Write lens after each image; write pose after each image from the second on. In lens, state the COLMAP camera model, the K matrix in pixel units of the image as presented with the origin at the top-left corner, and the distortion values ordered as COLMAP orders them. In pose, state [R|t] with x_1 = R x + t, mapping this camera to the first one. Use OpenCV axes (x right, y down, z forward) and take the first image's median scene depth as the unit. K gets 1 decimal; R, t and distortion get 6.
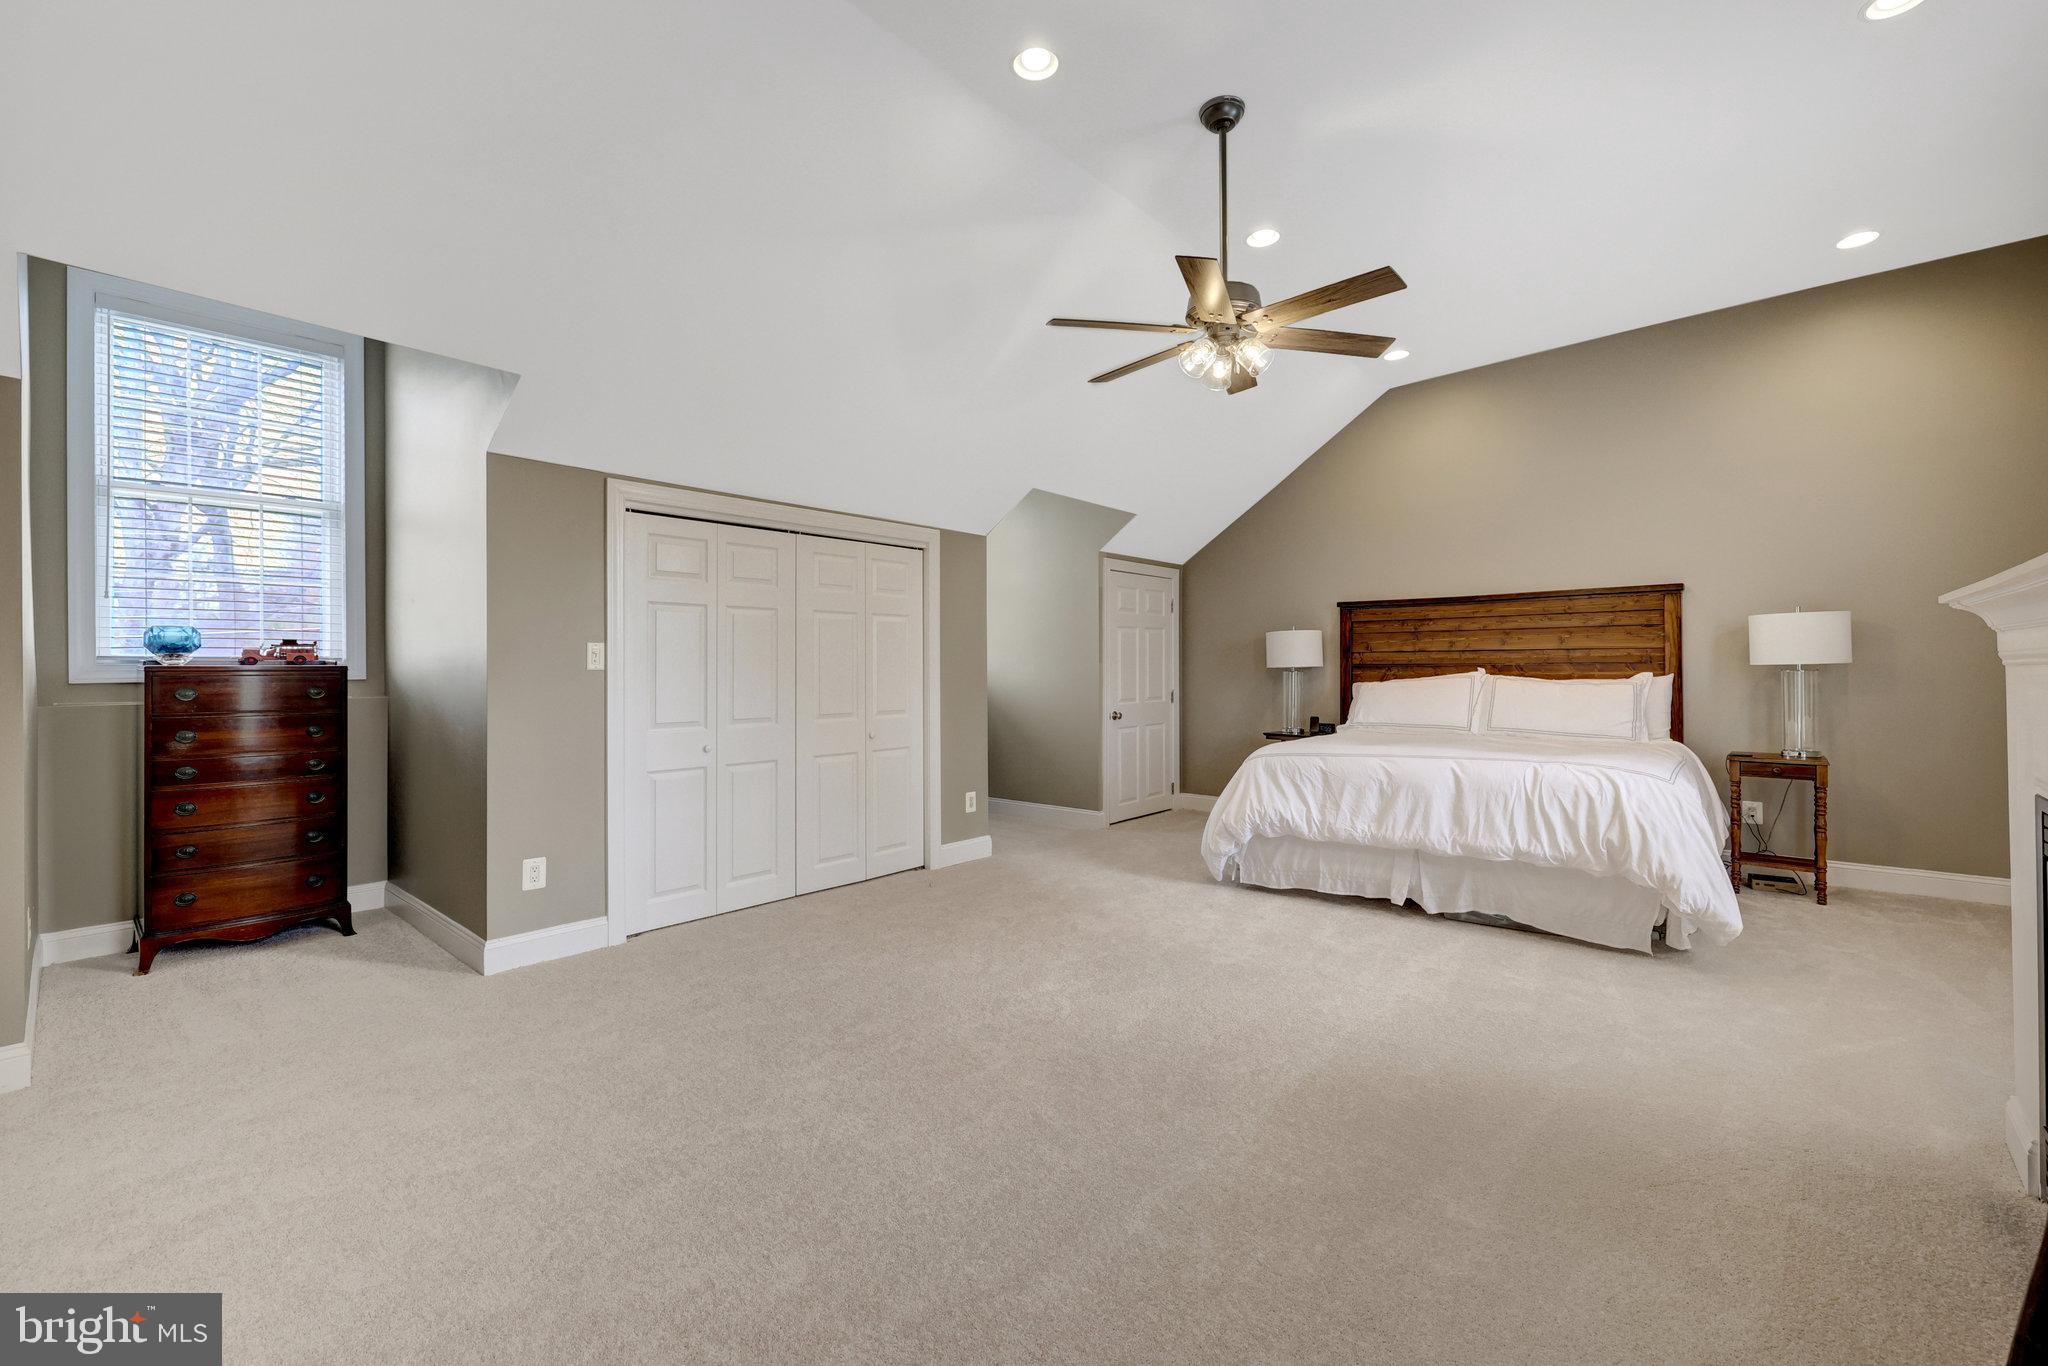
lens RADIAL K [[869.6, 0, 1021.5], [0, 869.6, 667.9], [0, 0, 1]] dist [-0.002437, 0.000739]
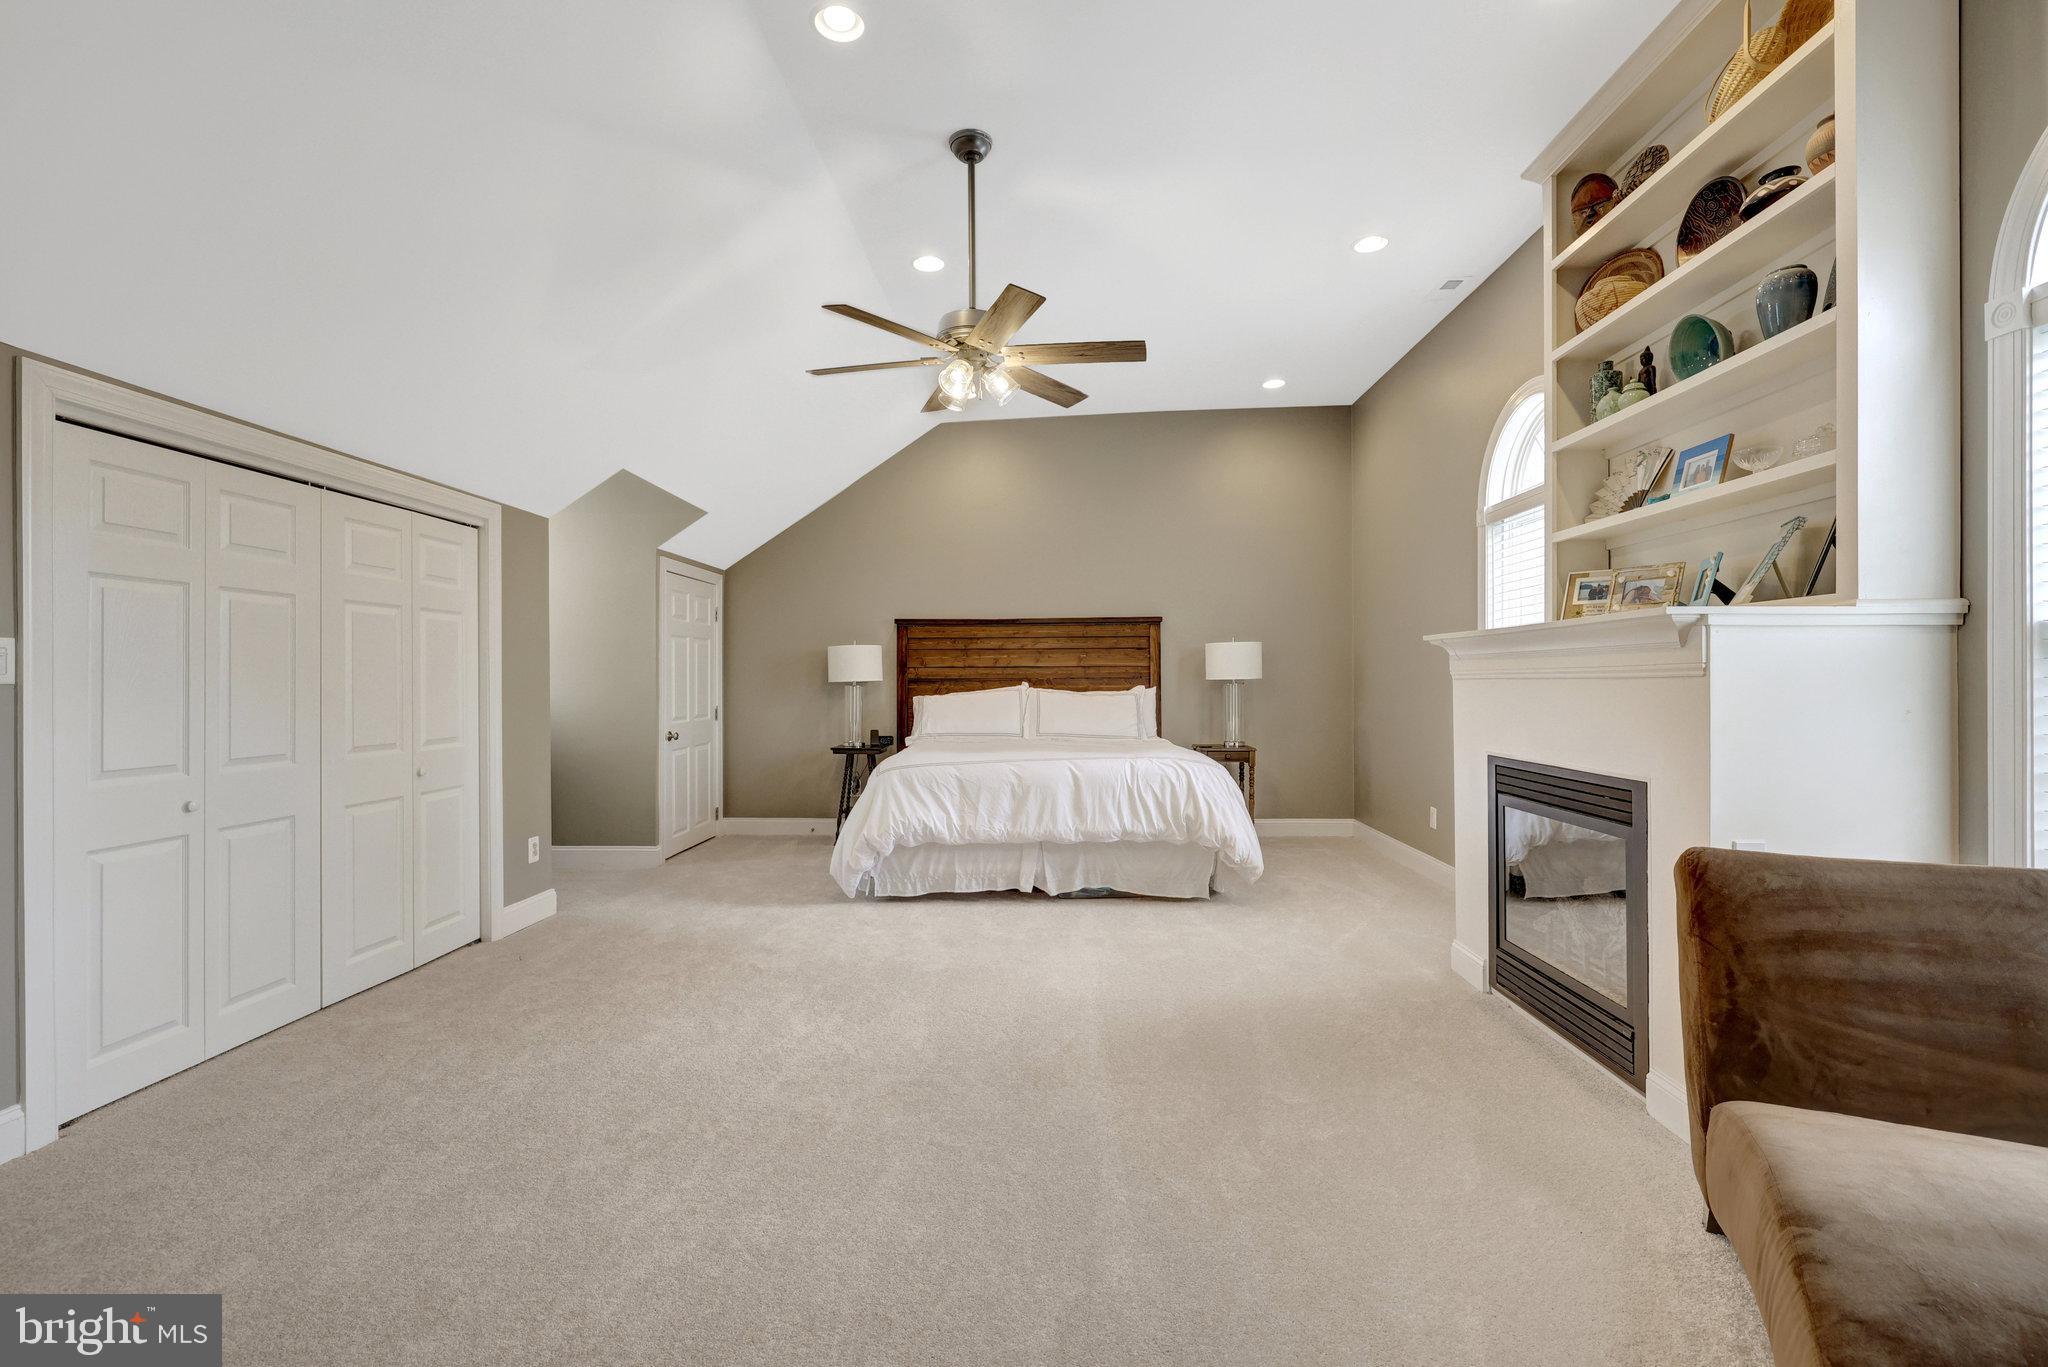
lens RADIAL K [[908.0, 0, 1025.0], [0, 908.0, 688.0], [0, 0, 1]] dist [-0.002474, -0.000671]
pose [[0.778239, -0.003940, 0.627956, -0.273564], [0.000469, 0.999984, 0.005693, 0.001332], [-0.627969, -0.004136, 0.778228, 0.079841]]
